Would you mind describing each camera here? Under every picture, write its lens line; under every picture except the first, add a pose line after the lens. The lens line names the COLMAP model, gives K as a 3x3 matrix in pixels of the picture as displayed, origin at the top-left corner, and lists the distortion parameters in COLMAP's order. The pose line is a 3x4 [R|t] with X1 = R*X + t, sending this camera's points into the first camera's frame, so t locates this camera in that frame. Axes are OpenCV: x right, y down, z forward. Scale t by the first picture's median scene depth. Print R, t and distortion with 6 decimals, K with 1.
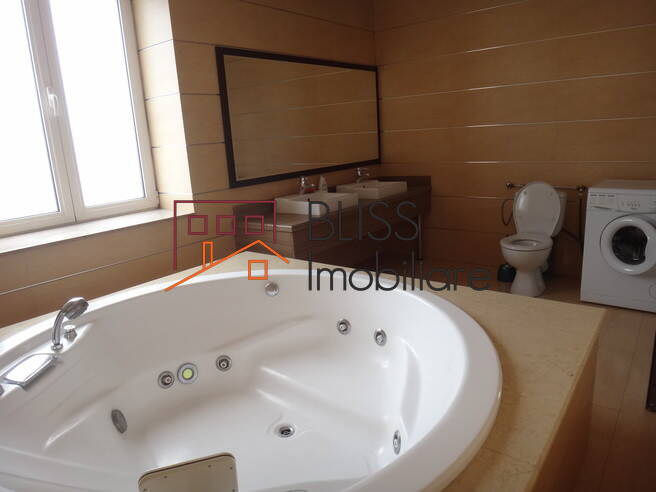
lens RADIAL K [[478.5, 0, 328.0], [0, 478.5, 246.0], [0, 0, 1]] dist [-0.005048, 0.002466]
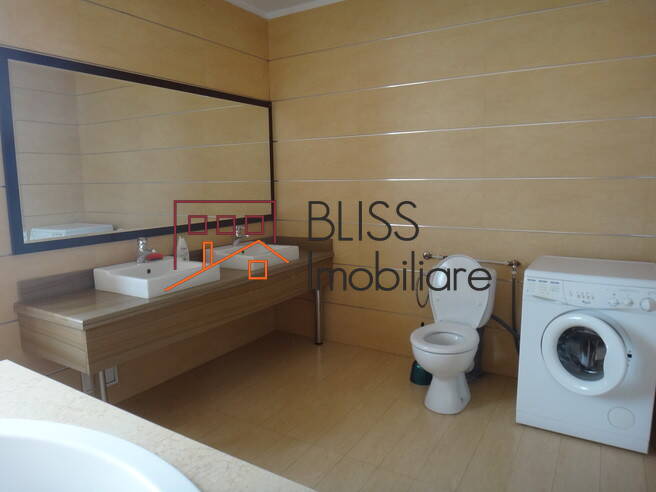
lens RADIAL K [[458.1, 0, 328.0], [0, 458.1, 246.0], [0, 0, 1]] dist [-0.000339, -0.001064]
pose [[0.993976, 0.030422, 0.105291, 0.150908], [-0.020673, 0.995501, -0.092469, -0.076012], [-0.107630, 0.089735, 0.990133, 0.295595]]
